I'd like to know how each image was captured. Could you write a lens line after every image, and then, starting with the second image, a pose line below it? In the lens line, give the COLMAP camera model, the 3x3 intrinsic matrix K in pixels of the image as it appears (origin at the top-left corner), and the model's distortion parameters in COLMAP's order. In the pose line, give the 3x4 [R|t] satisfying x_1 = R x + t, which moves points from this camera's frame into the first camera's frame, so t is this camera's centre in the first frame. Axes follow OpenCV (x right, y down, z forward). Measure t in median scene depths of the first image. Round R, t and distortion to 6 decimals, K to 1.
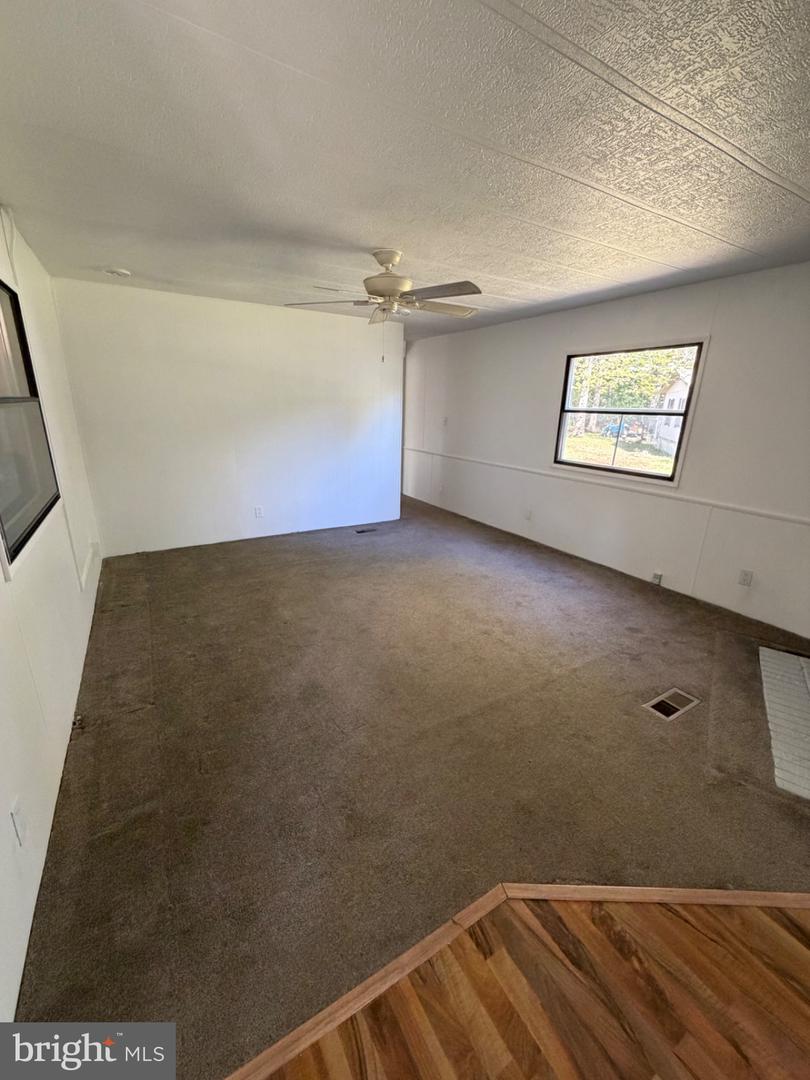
lens RADIAL K [[431.2, 0, 406.0], [0, 431.2, 535.4], [0, 0, 1]] dist [-0.000451, 0.000668]
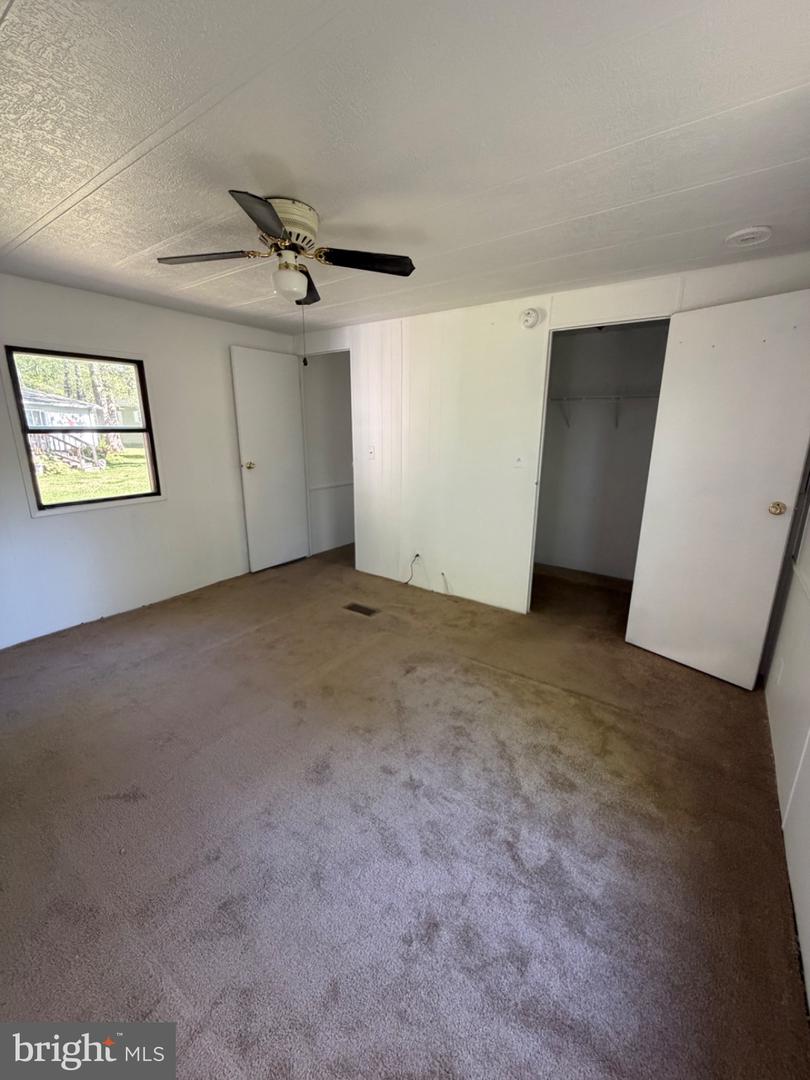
lens RADIAL K [[431.2, 0, 412.4], [0, 431.2, 525.0], [0, 0, 1]] dist [-0.000451, 0.000668]
pose [[-0.384203, -0.258851, 0.886219, -0.482145], [0.238420, 0.899516, 0.366097, -0.268332], [-0.891933, 0.351948, -0.283882, 0.736032]]
